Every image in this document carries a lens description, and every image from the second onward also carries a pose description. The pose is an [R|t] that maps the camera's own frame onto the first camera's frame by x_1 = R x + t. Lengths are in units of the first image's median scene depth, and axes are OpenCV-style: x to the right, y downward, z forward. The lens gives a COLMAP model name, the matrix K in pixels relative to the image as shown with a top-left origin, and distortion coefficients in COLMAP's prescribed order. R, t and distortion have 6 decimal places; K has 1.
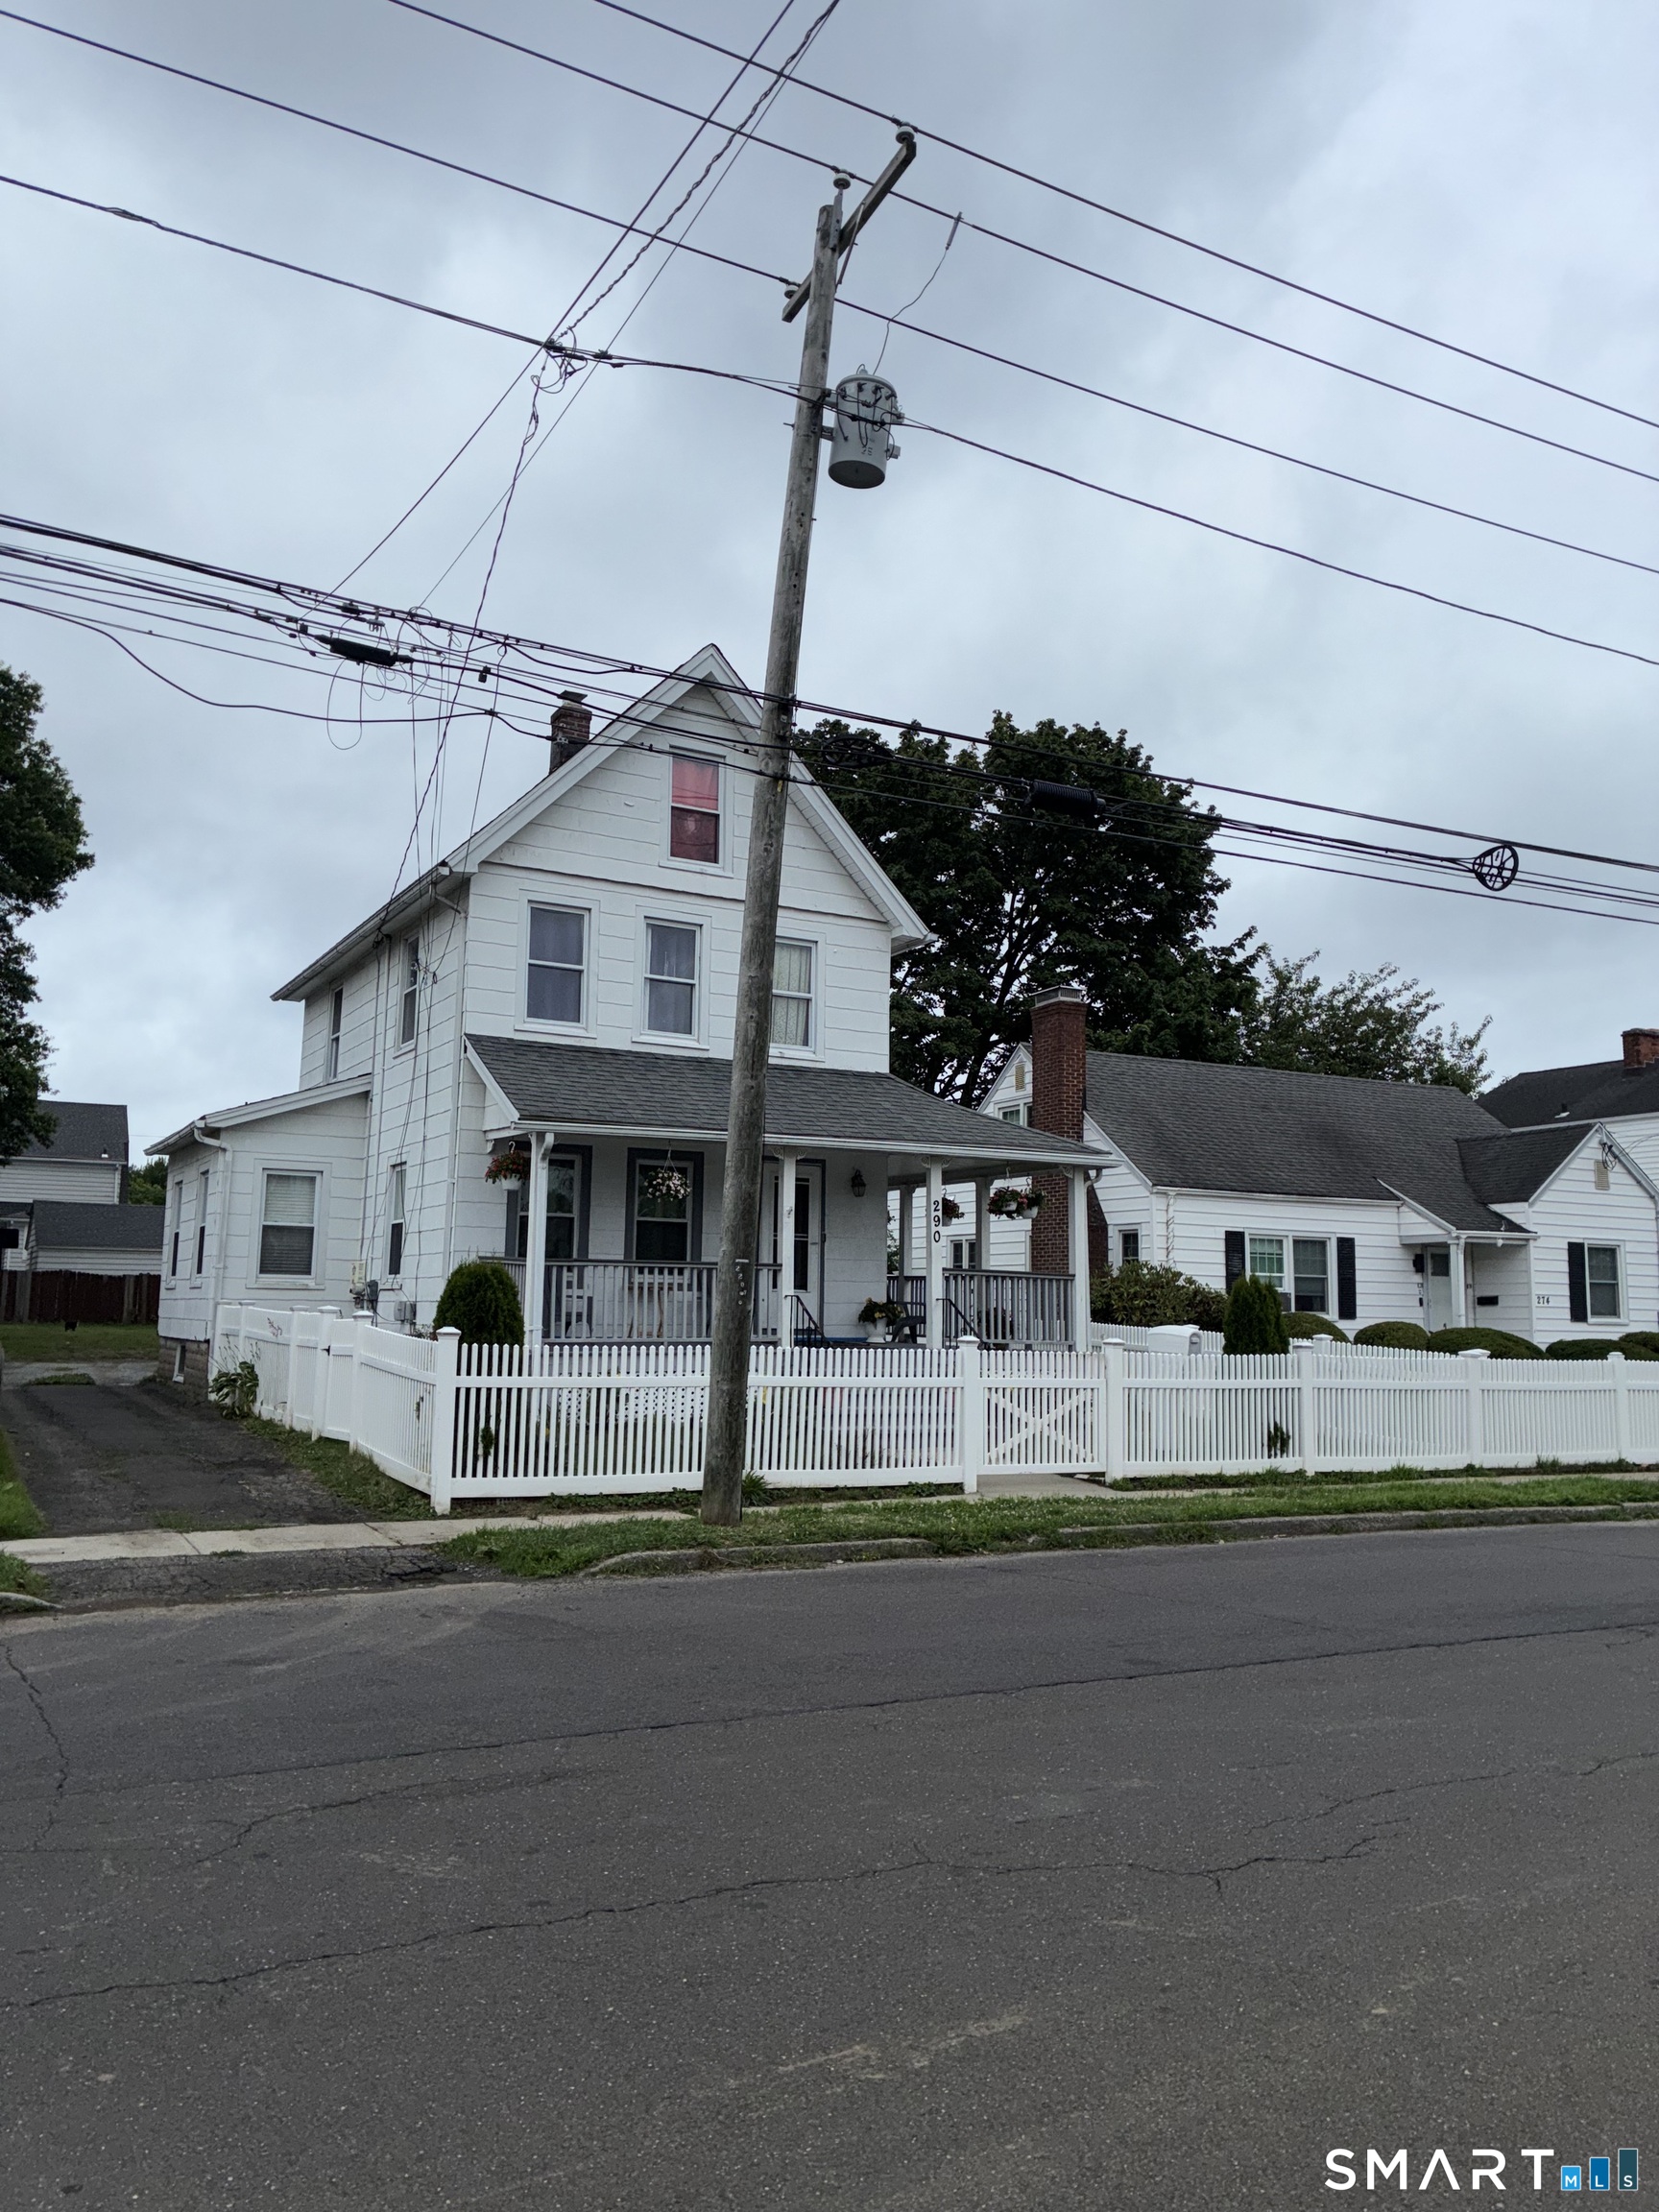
lens RADIAL K [[1684.3, 0, 810.3], [0, 1684.3, 1109.4], [0, 0, 1]] dist [0.021433, -0.015125]
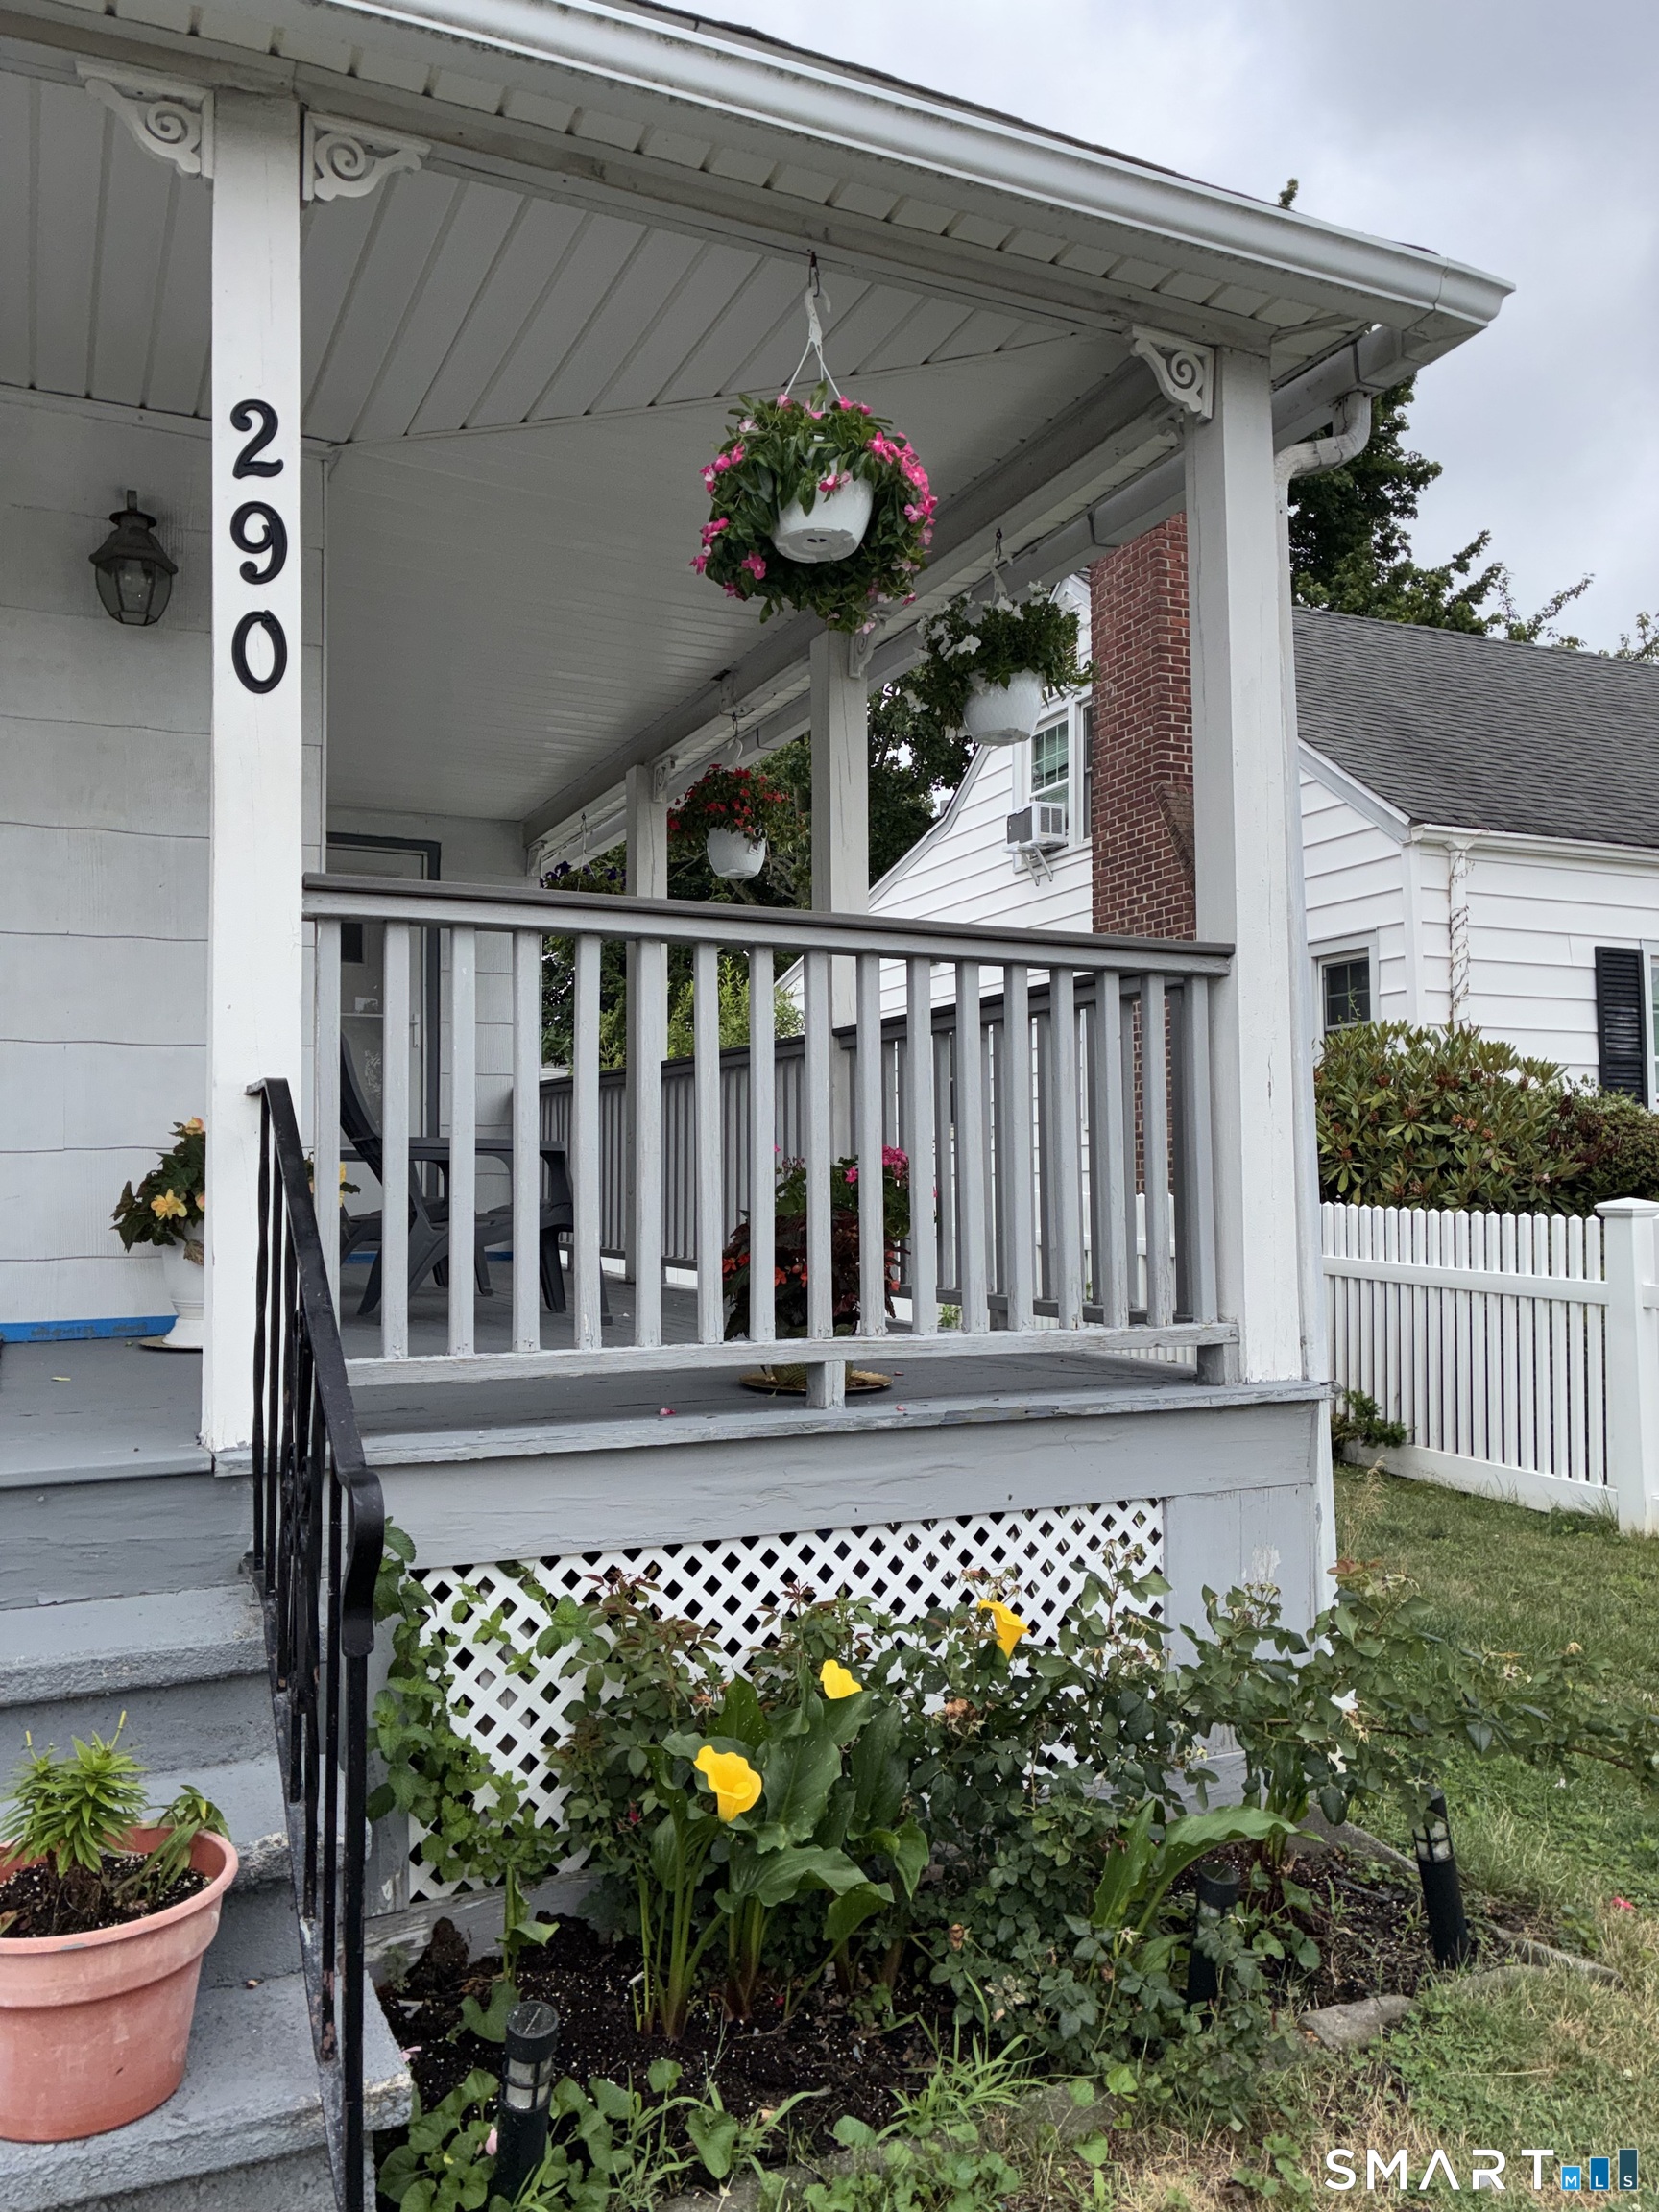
lens RADIAL K [[1684.3, 0, 848.4], [0, 1684.3, 1110.8], [0, 0, 1]] dist [0.021433, -0.015125]
pose [[0.998645, -0.028147, -0.043761, 0.132692], [0.031378, 0.996690, 0.074994, 0.107103], [0.041505, -0.076265, 0.996223, 0.871631]]
